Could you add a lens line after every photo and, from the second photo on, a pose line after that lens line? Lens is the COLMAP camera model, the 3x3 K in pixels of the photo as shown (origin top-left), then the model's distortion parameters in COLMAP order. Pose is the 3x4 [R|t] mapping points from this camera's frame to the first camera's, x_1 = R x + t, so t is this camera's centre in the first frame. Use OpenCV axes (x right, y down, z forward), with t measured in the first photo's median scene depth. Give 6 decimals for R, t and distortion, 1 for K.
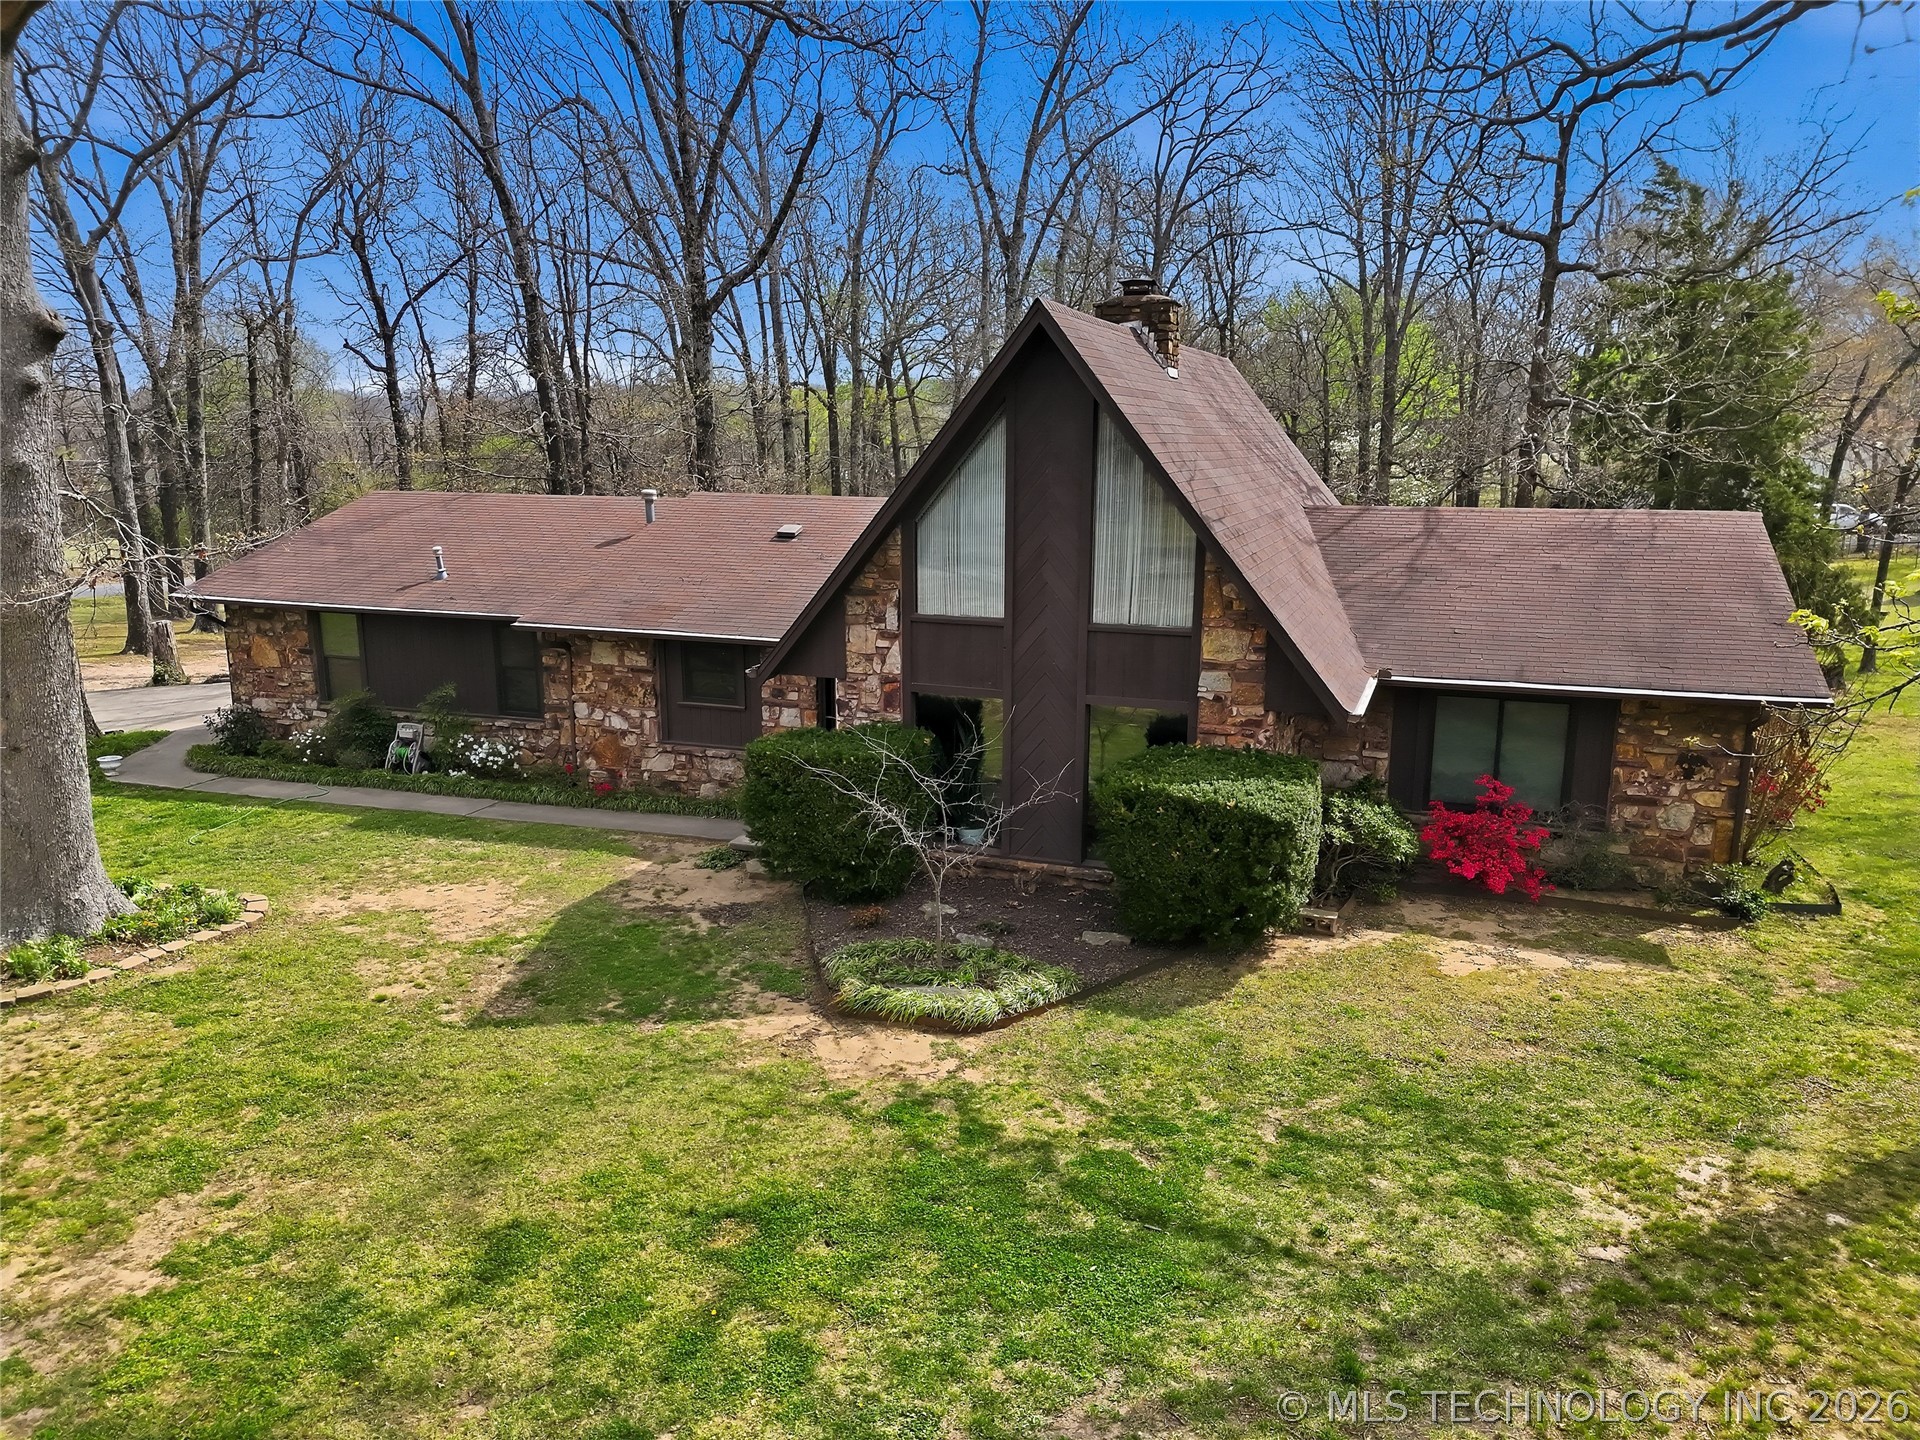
lens RADIAL K [[1348.4, 0, 960.5], [0, 1348.4, 722.2], [0, 0, 1]] dist [0.048227, -0.034474]
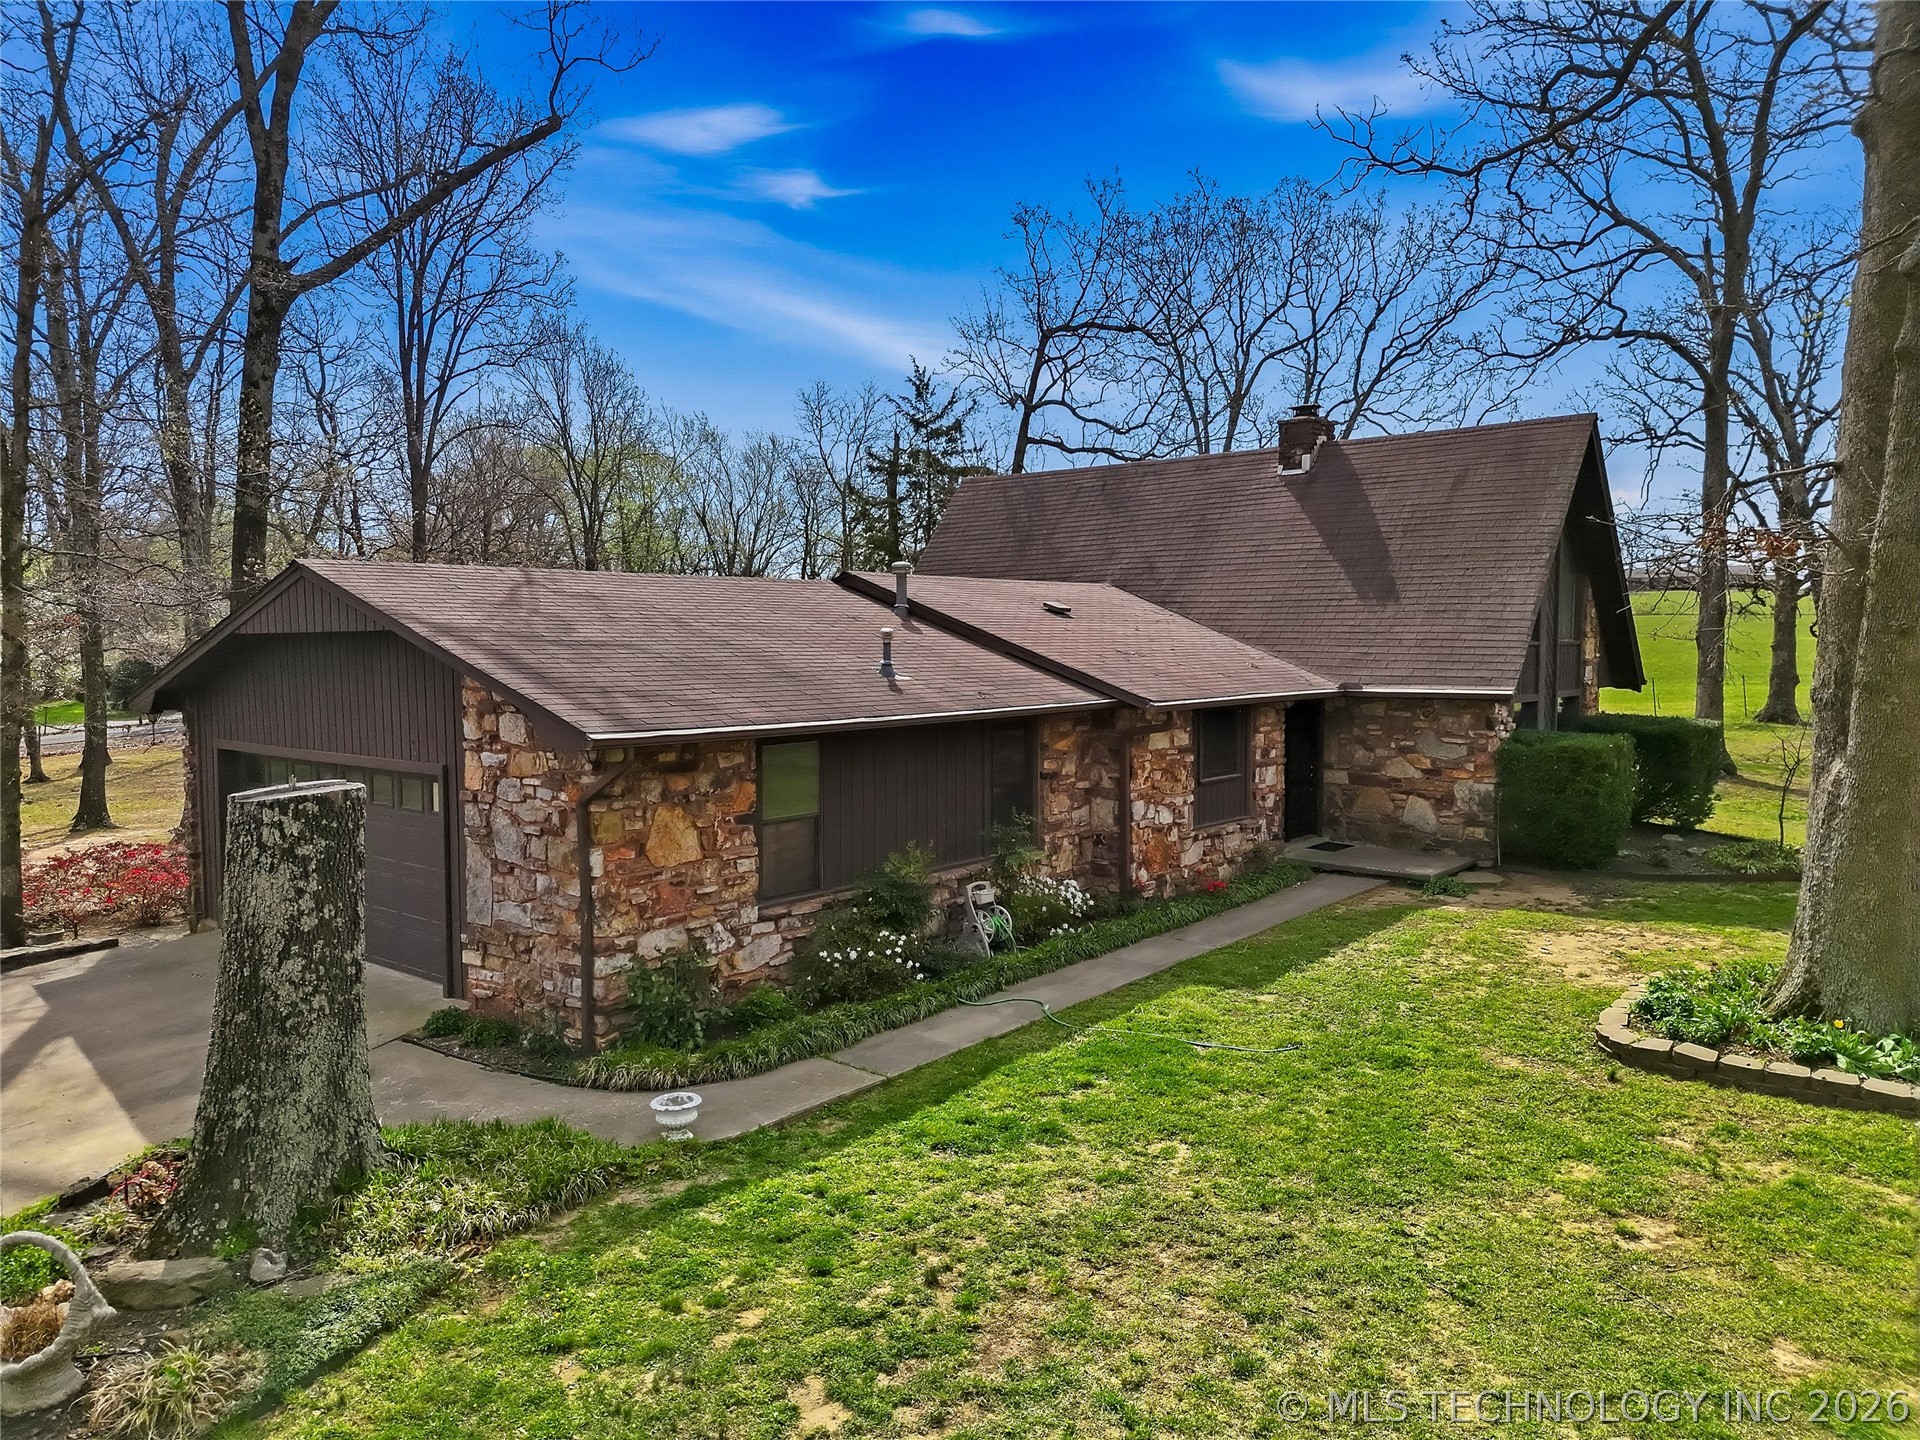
lens RADIAL K [[1348.4, 0, 956.5], [0, 1348.4, 715.3], [0, 0, 1]] dist [0.048227, -0.034474]
pose [[0.344624, -0.064352, 0.936532, -1.082216], [0.194653, 0.980863, -0.004230, -0.083619], [-0.918338, 0.183756, 0.350556, 0.809667]]
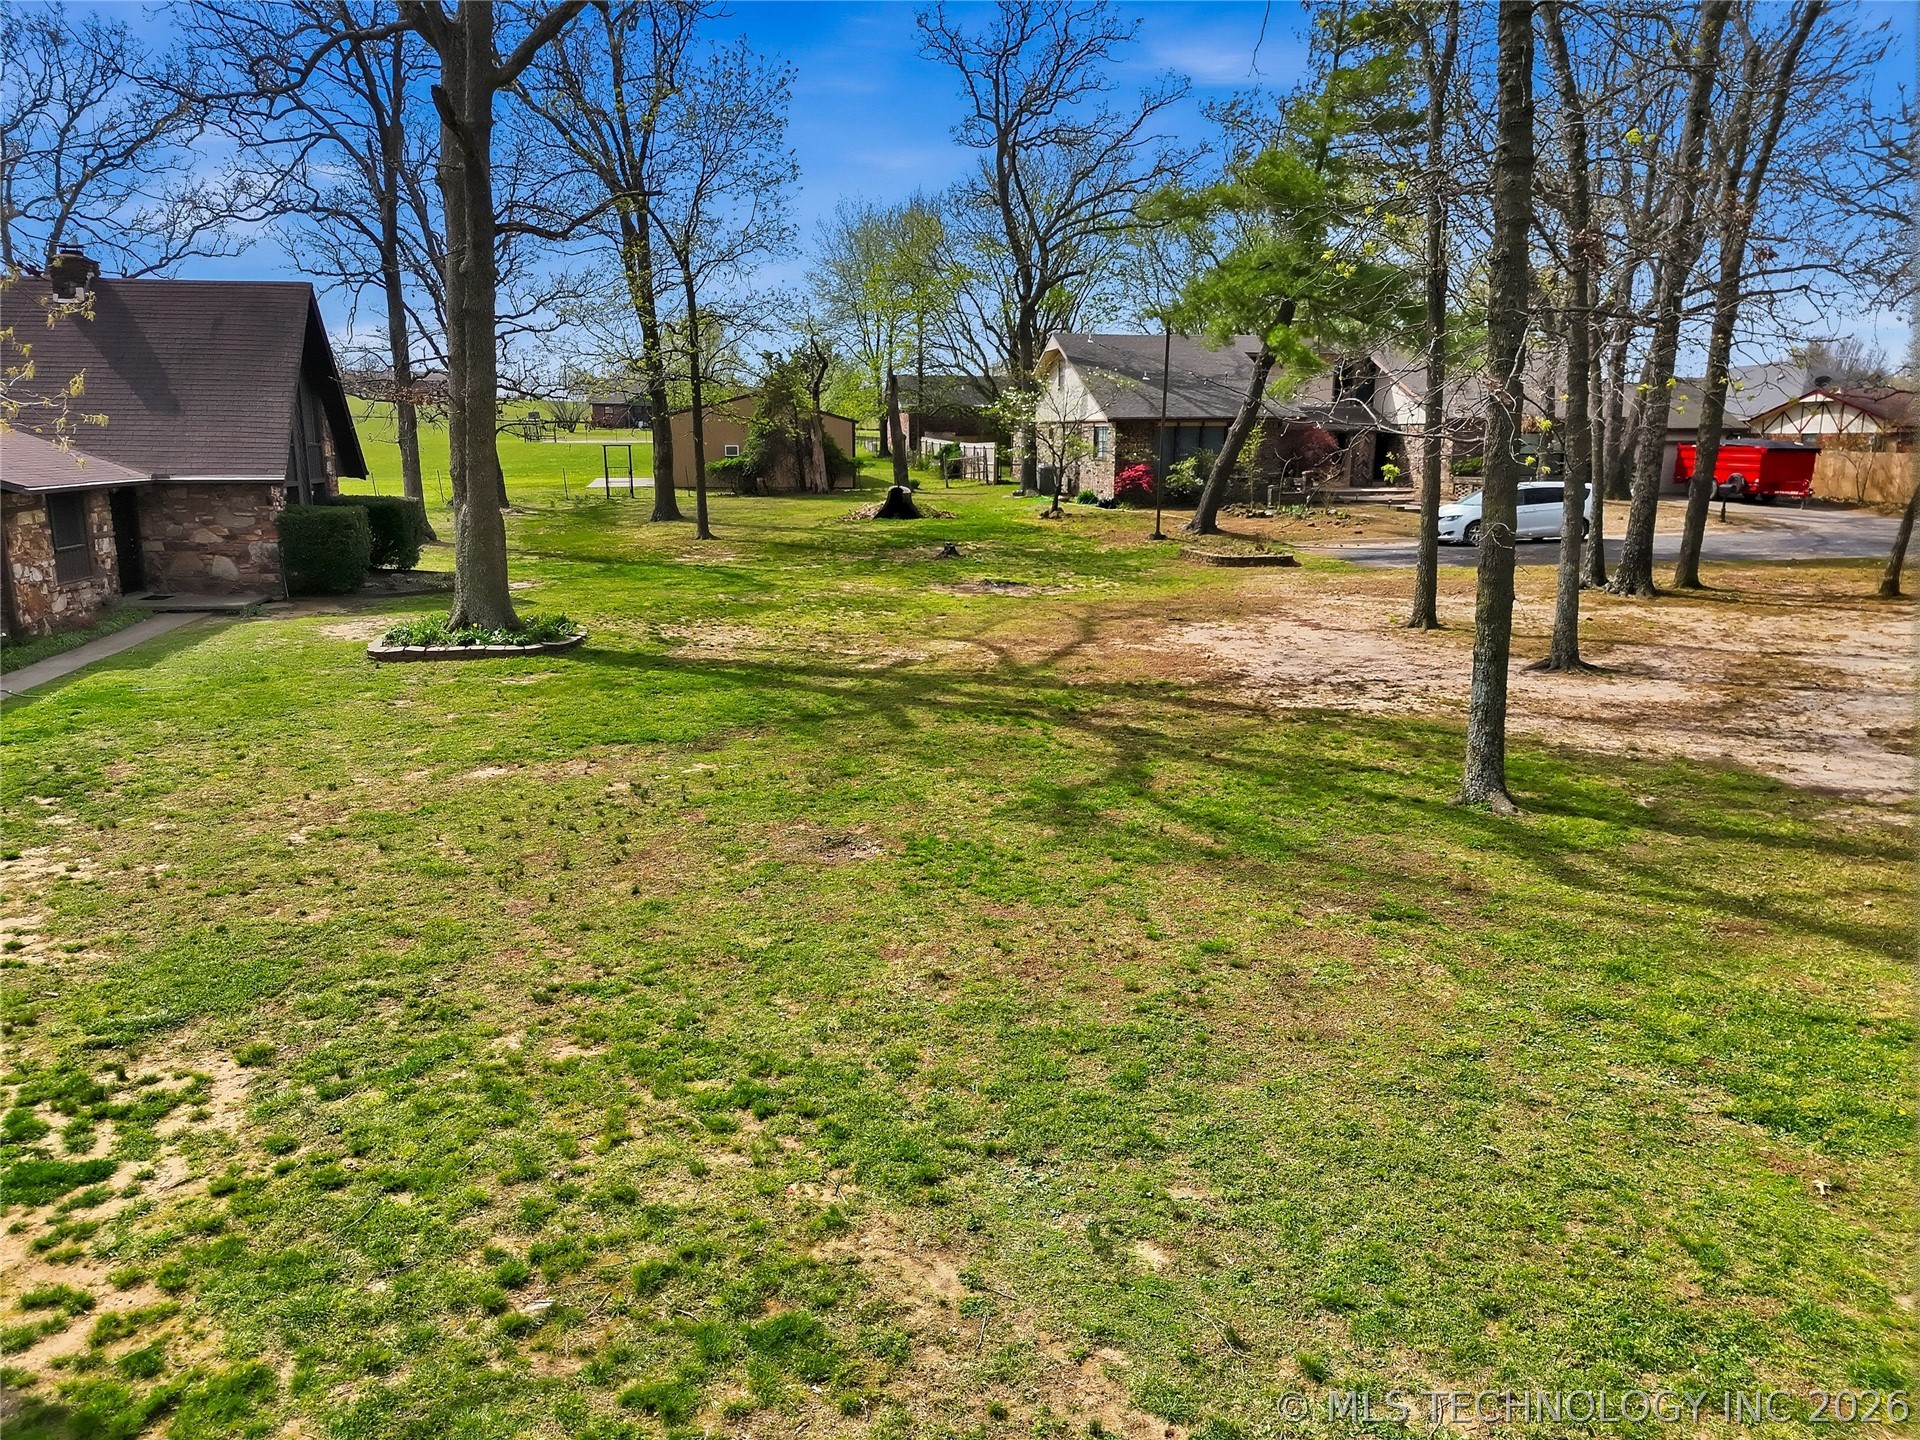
lens RADIAL K [[1348.4, 0, 961.6], [0, 1348.4, 718.9], [0, 0, 1]] dist [0.048227, -0.034474]
pose [[-0.502339, -0.186703, 0.844274, -1.638550], [0.167820, 0.936792, 0.307015, -0.109844], [-0.848229, 0.295911, -0.439254, 0.878405]]
